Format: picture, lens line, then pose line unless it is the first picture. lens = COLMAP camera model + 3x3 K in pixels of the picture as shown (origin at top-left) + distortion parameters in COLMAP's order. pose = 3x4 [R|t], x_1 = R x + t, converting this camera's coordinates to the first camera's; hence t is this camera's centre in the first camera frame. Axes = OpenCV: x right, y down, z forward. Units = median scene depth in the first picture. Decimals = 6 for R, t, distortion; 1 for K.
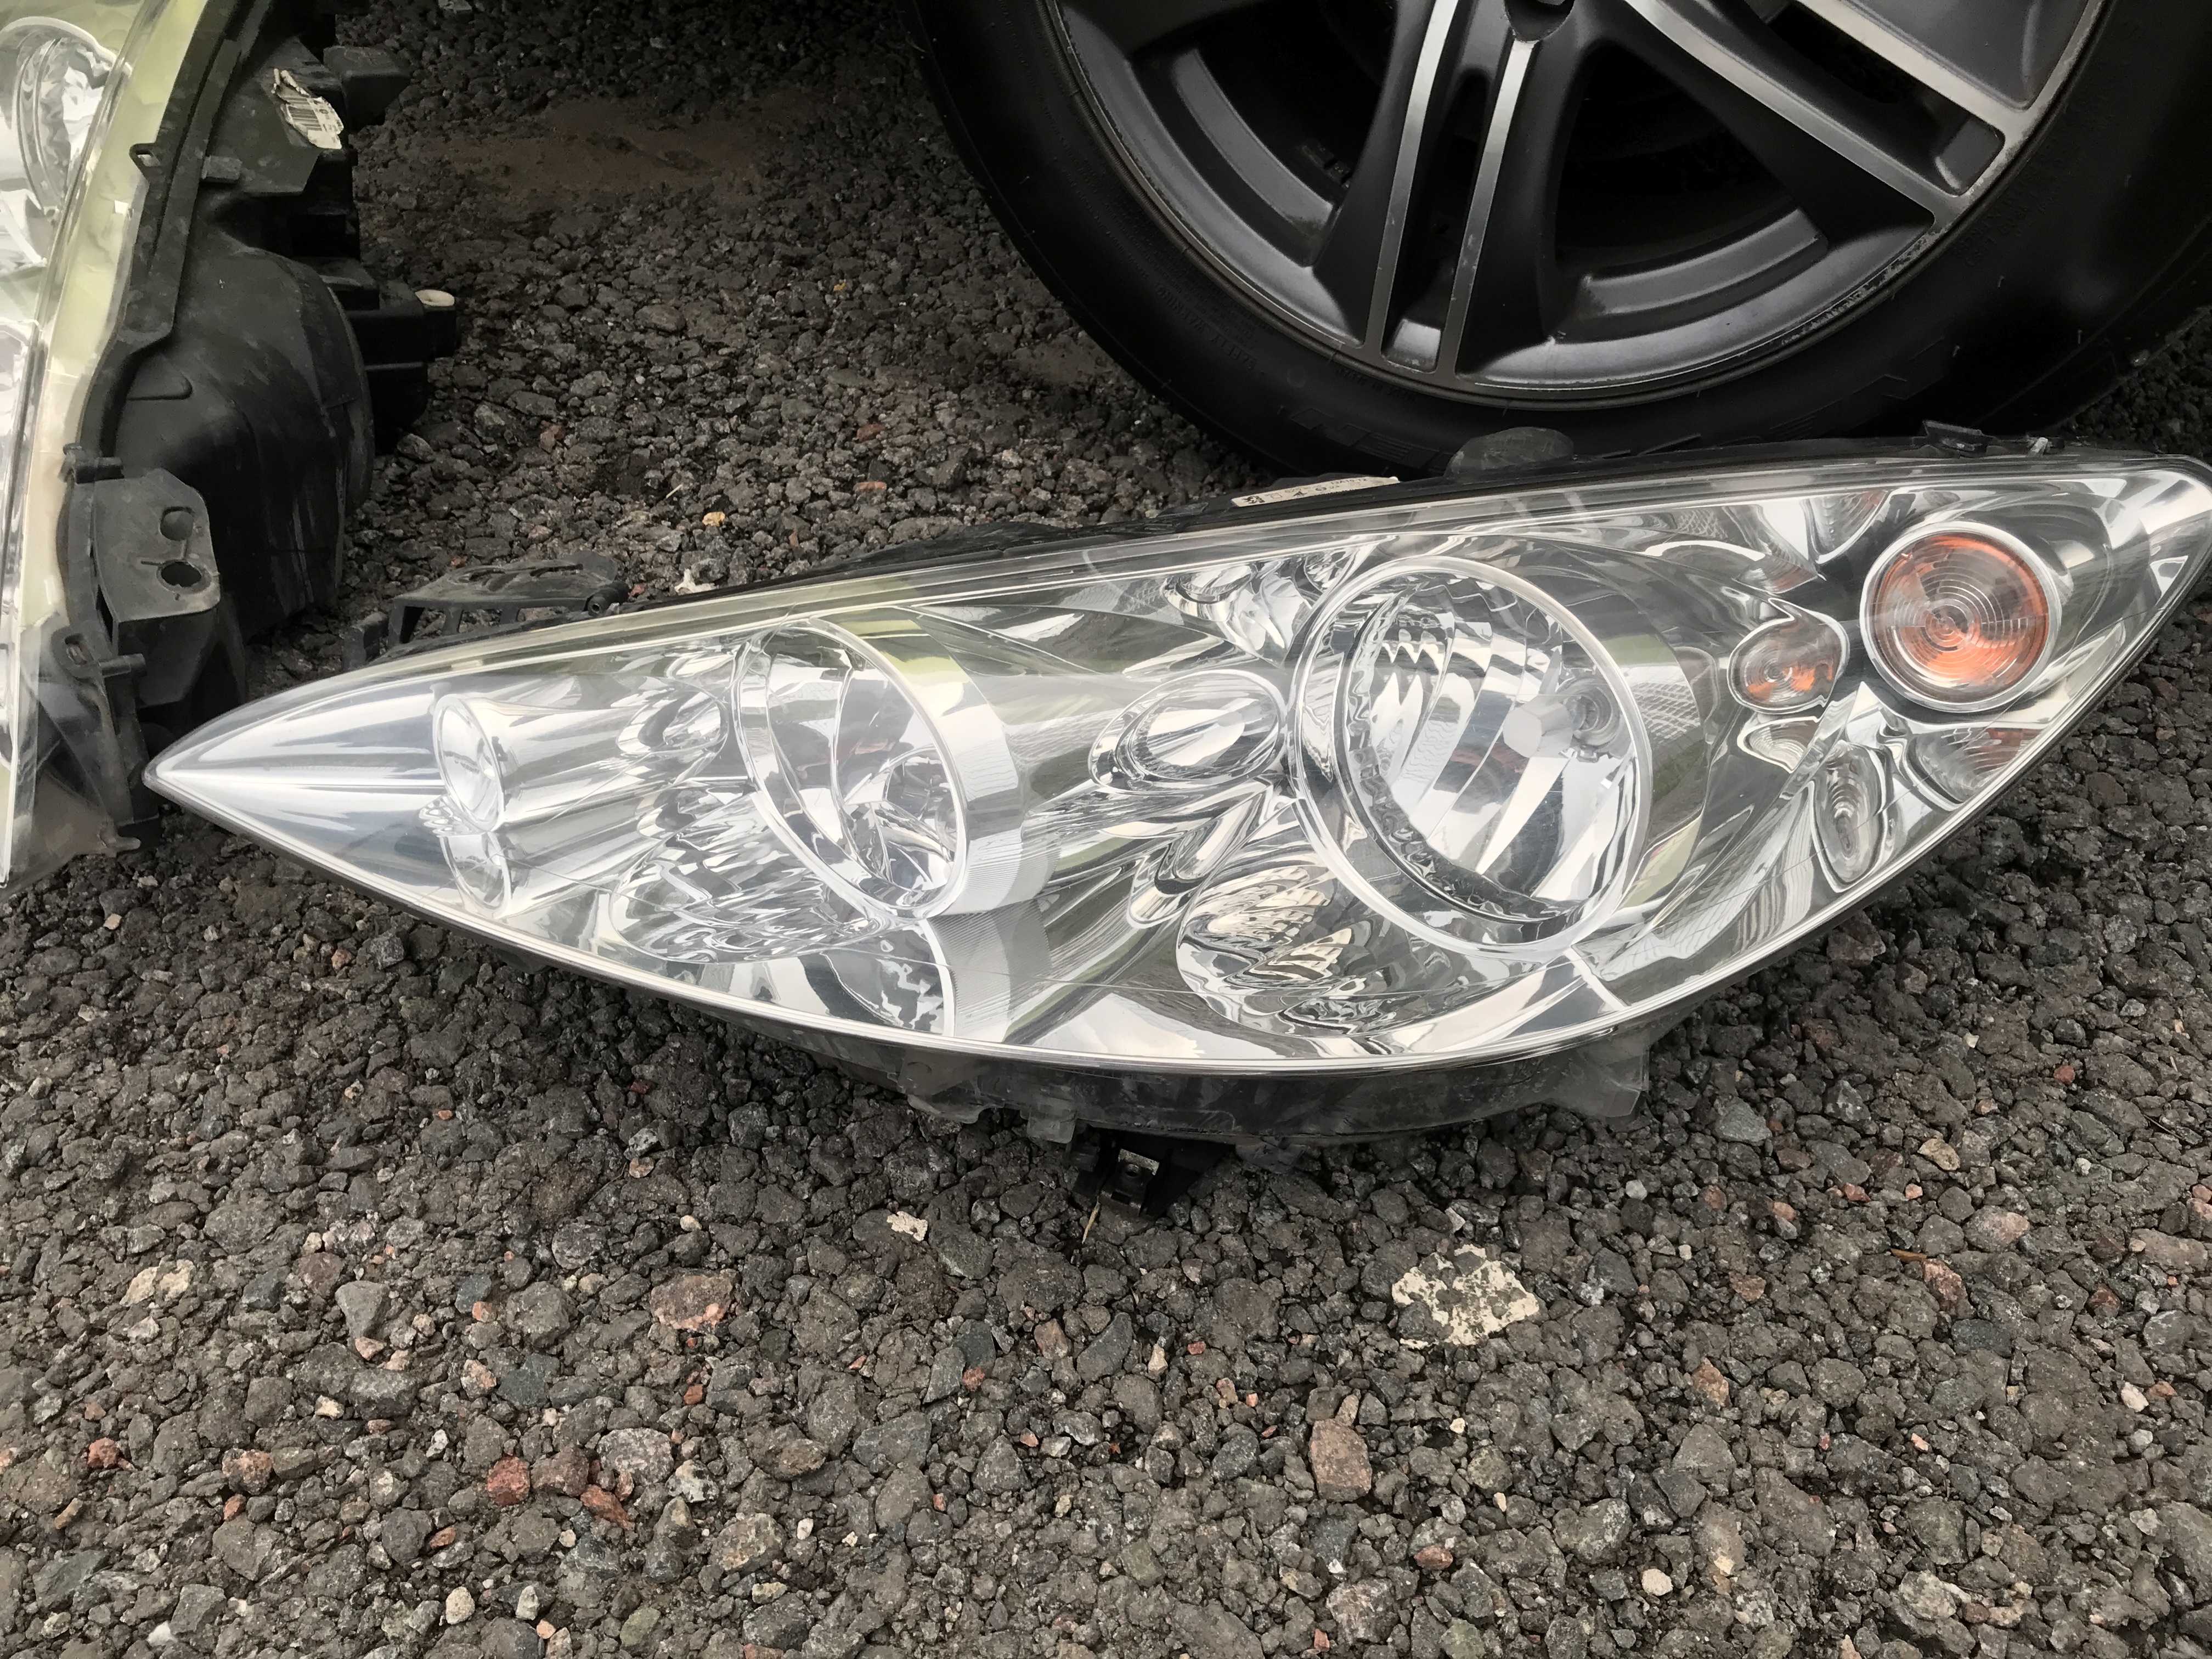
lens RADIAL K [[1805.3, 0, 1106.0], [0, 1805.3, 829.5], [0, 0, 1]] dist [-0.030223, 0.074315]
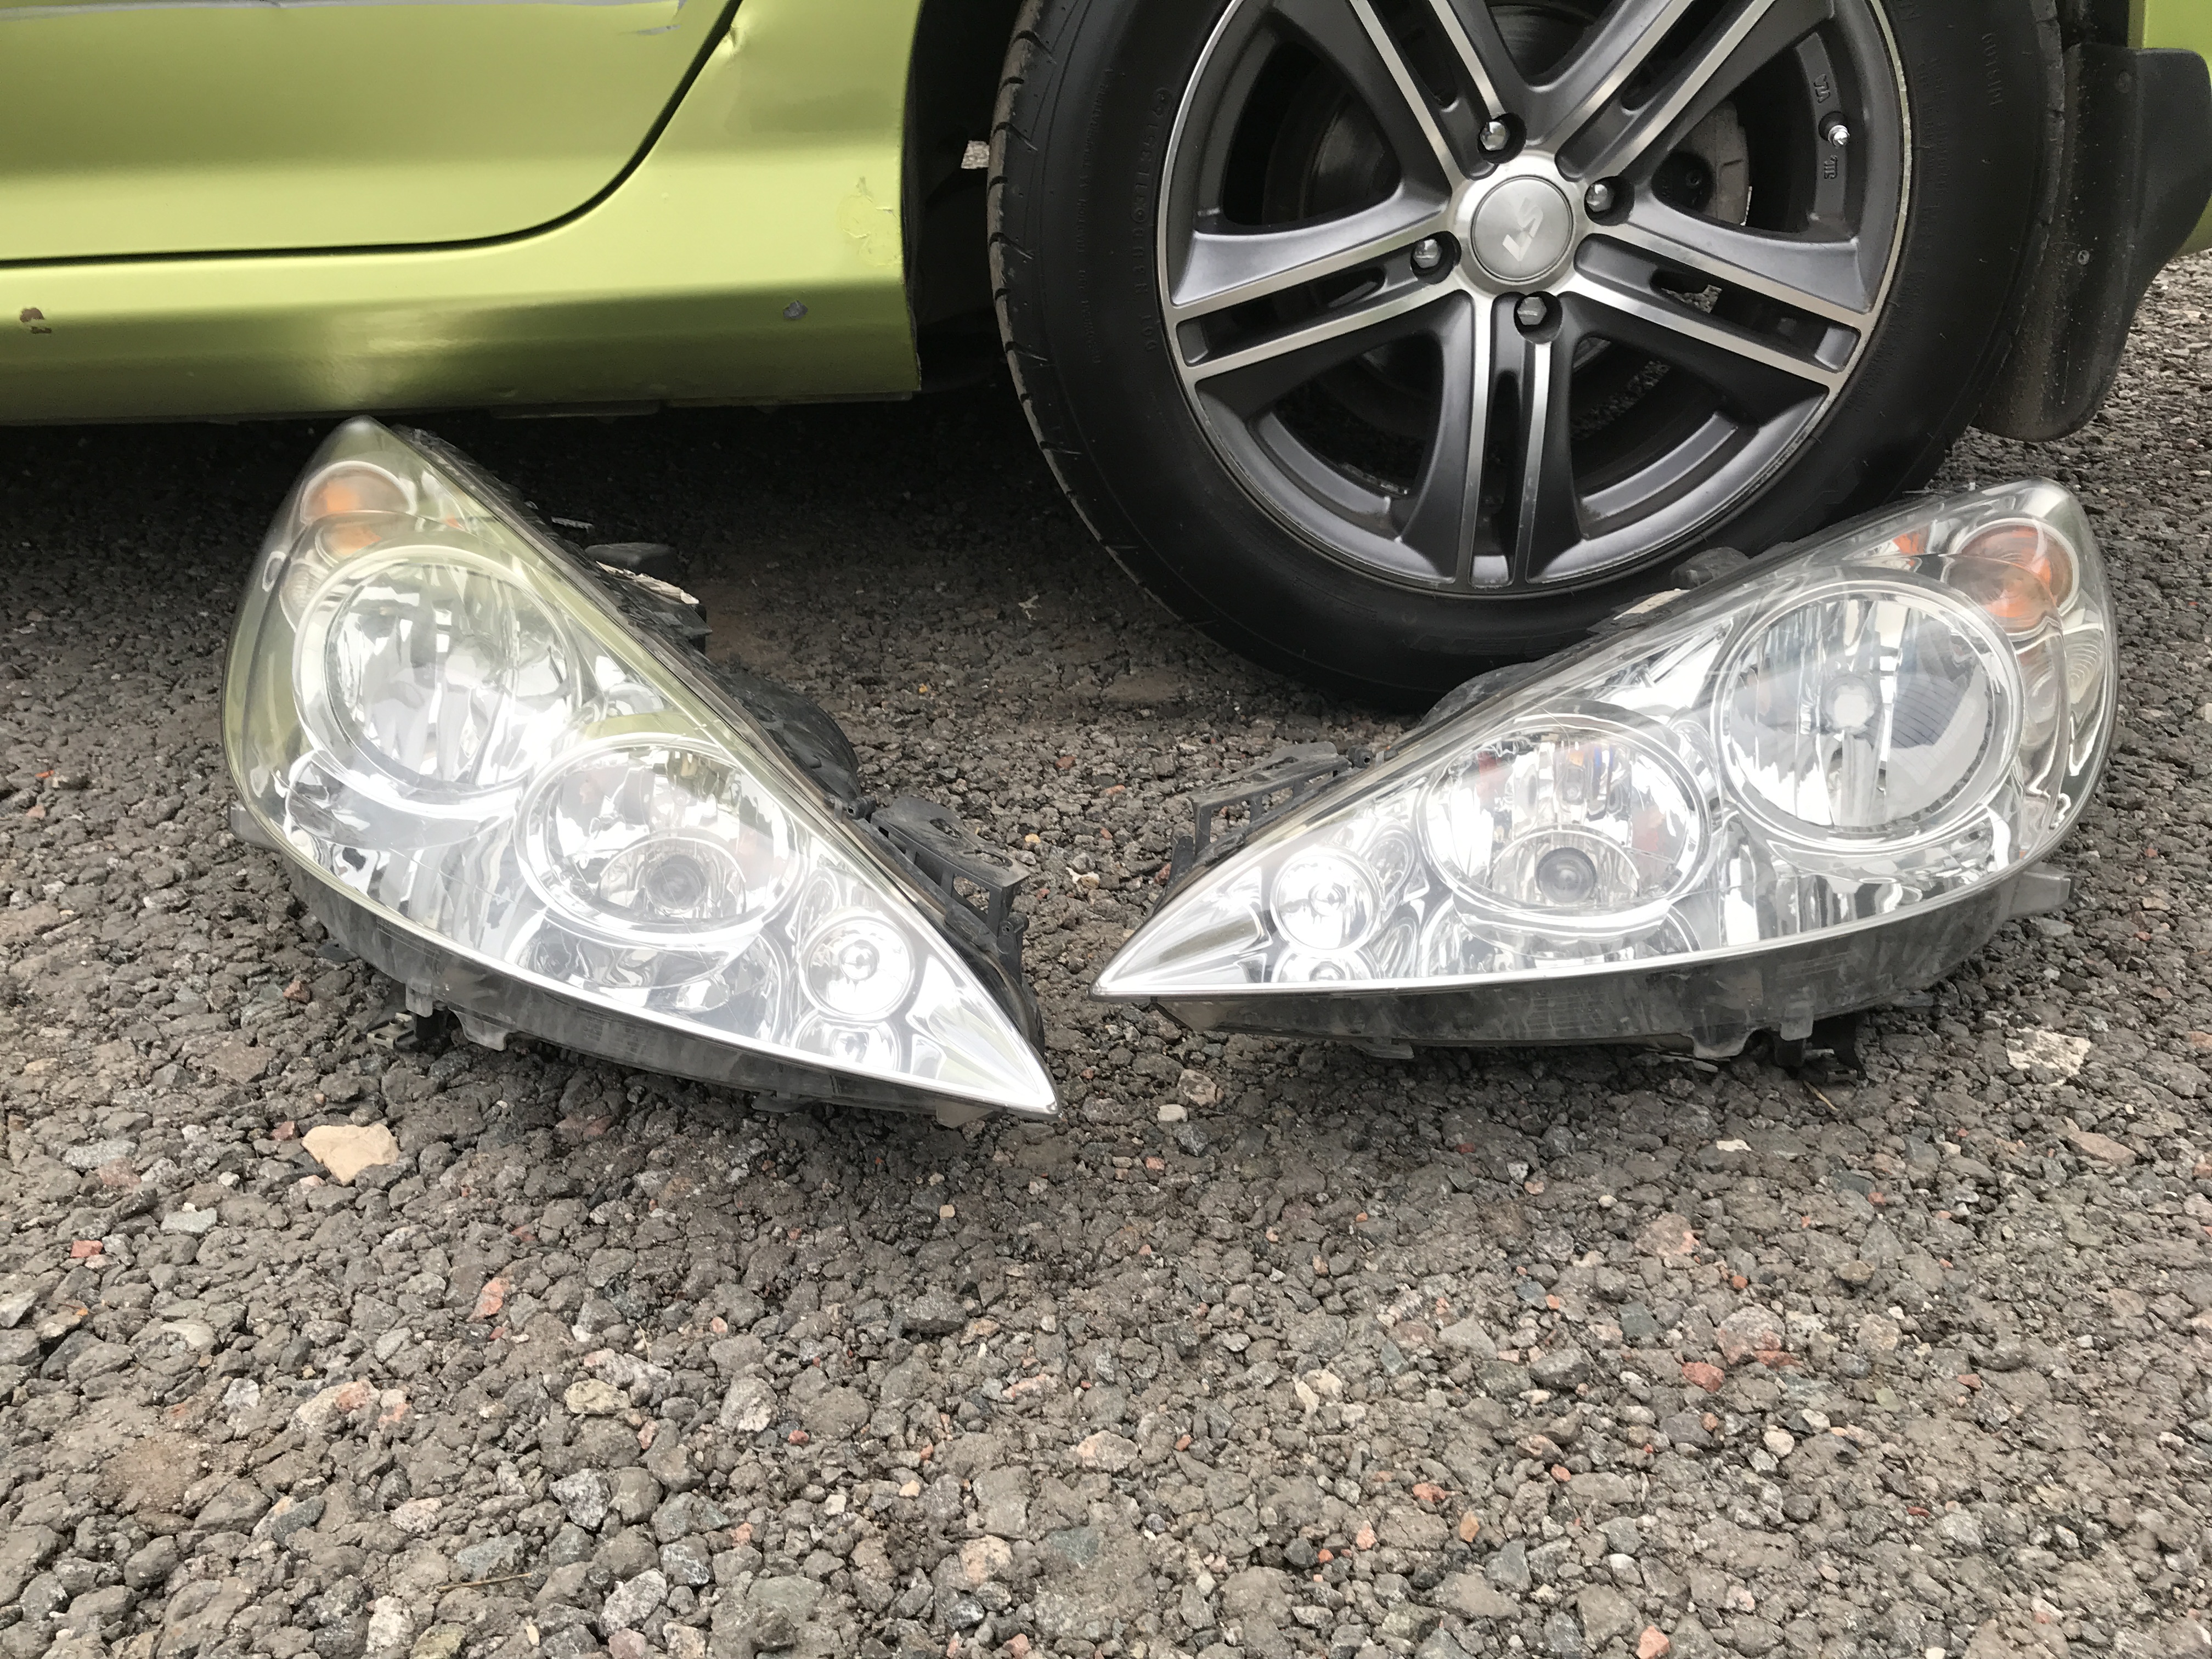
lens RADIAL K [[1805.3, 0, 1106.0], [0, 1805.3, 829.5], [0, 0, 1]] dist [-0.030223, 0.074315]
pose [[0.861422, -0.253883, 0.439881, -0.759831], [0.373904, 0.903159, -0.210950, 0.092592], [-0.343726, 0.346190, 0.872929, -0.028979]]
